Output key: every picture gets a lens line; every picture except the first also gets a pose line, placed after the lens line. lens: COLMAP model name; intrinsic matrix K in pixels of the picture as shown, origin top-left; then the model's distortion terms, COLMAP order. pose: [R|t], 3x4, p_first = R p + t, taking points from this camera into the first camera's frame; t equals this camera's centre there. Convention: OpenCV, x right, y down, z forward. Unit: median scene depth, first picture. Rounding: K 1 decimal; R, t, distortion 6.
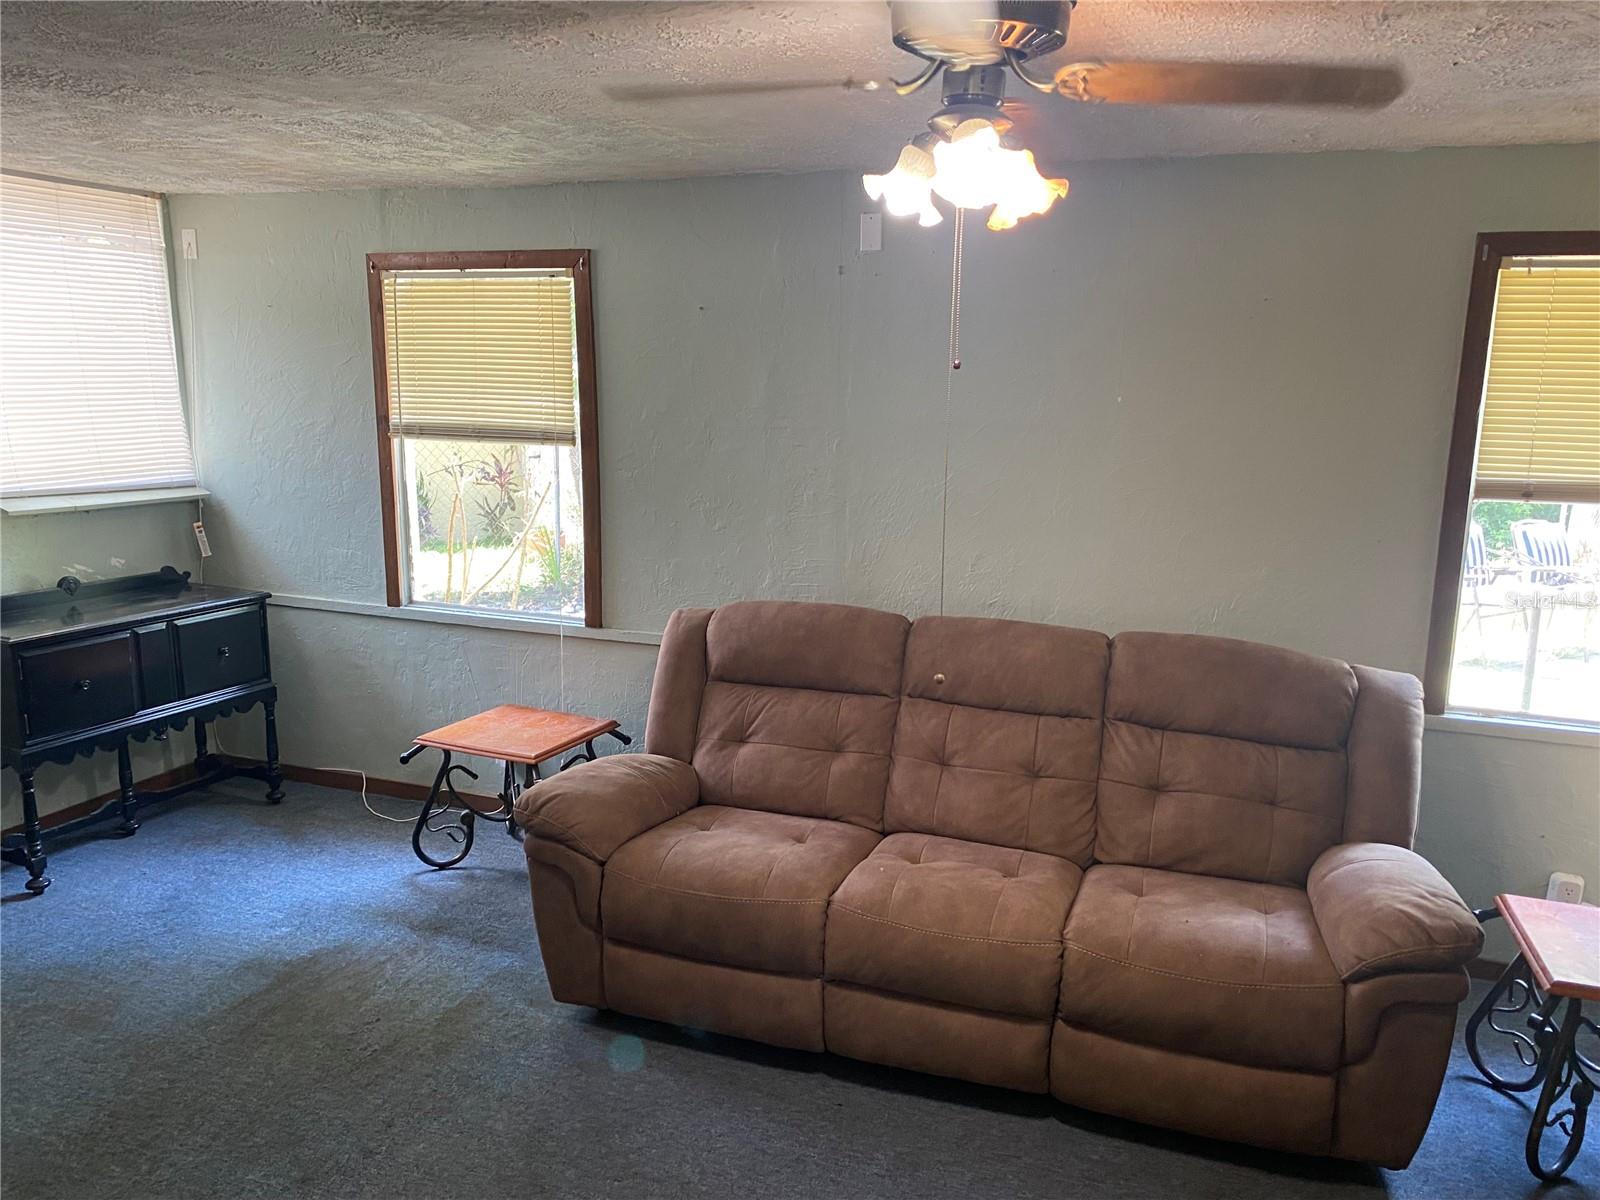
lens RADIAL K [[1202.2, 0, 800.0], [0, 1202.2, 600.0], [0, 0, 1]] dist [0.023601, -0.038472]
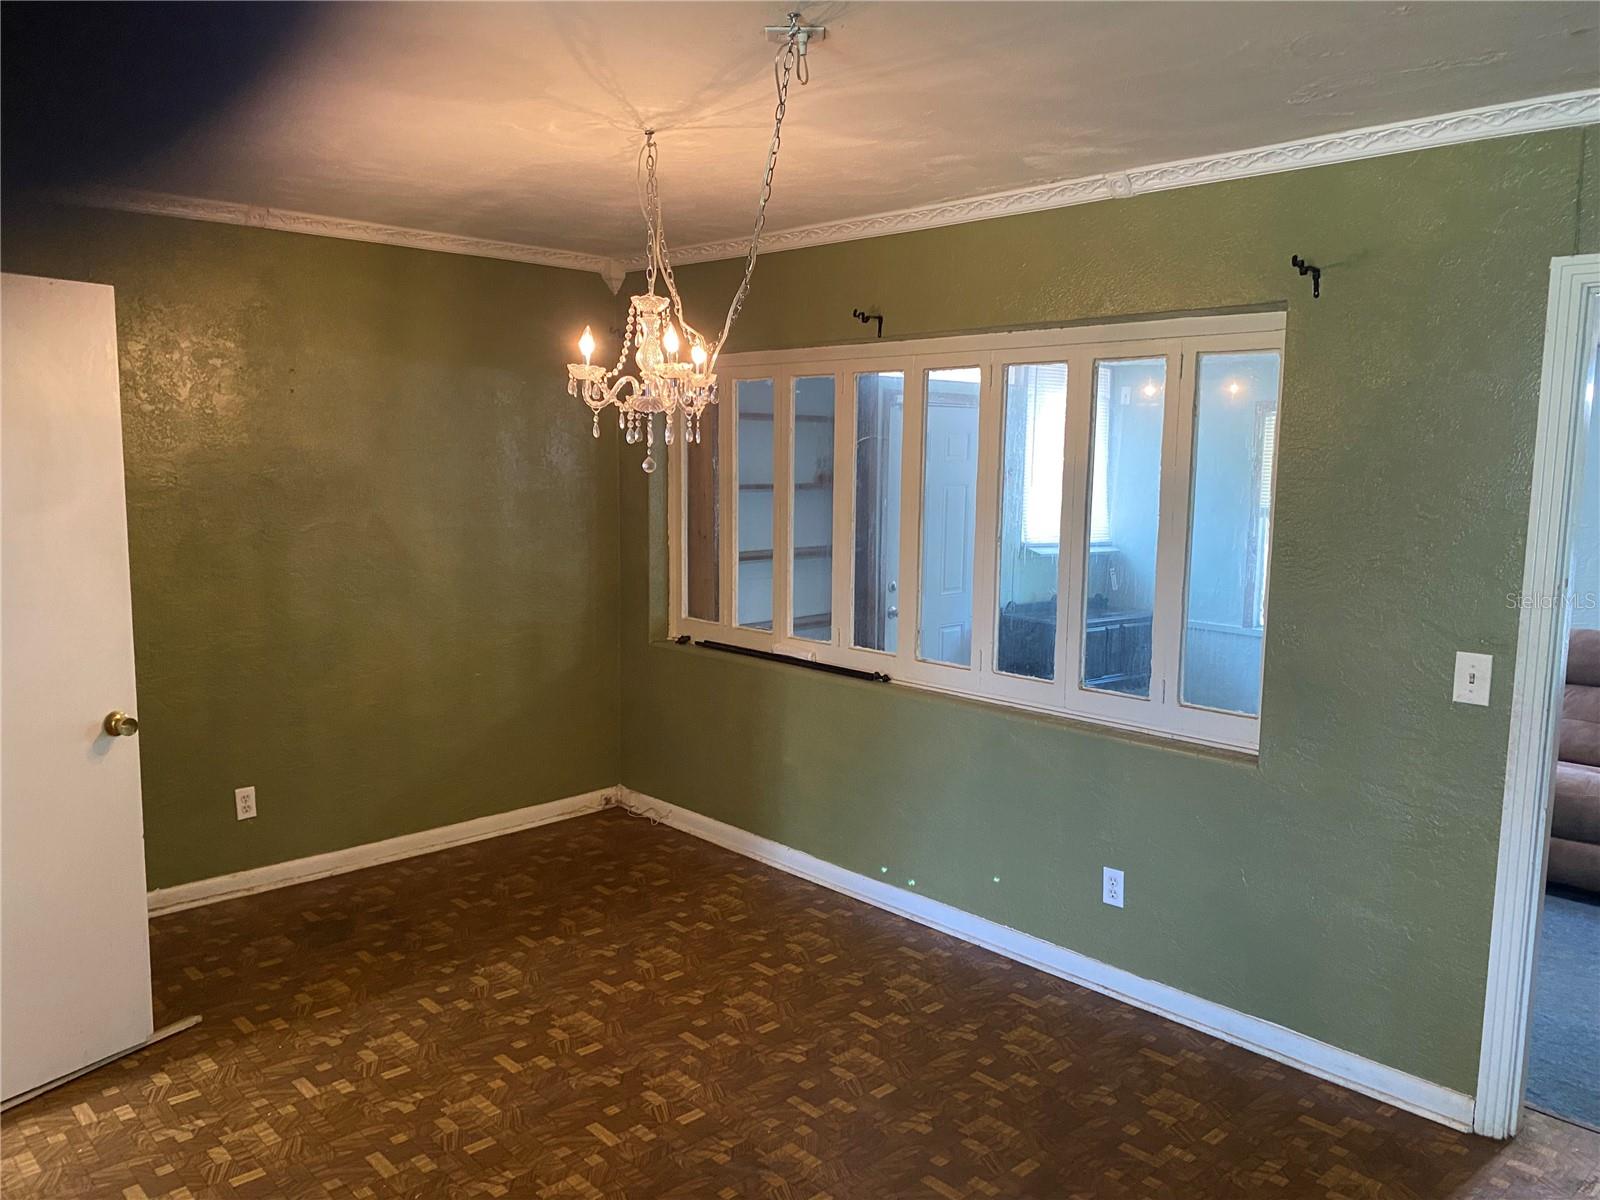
lens RADIAL K [[1202.2, 0, 800.0], [0, 1202.2, 600.0], [0, 0, 1]] dist [0.023601, -0.038472]
pose [[0.896285, 0.054733, -0.440089, -0.192809], [-0.087696, 0.994633, -0.054901, 0.113470], [0.434722, 0.087801, 0.896274, -0.664220]]
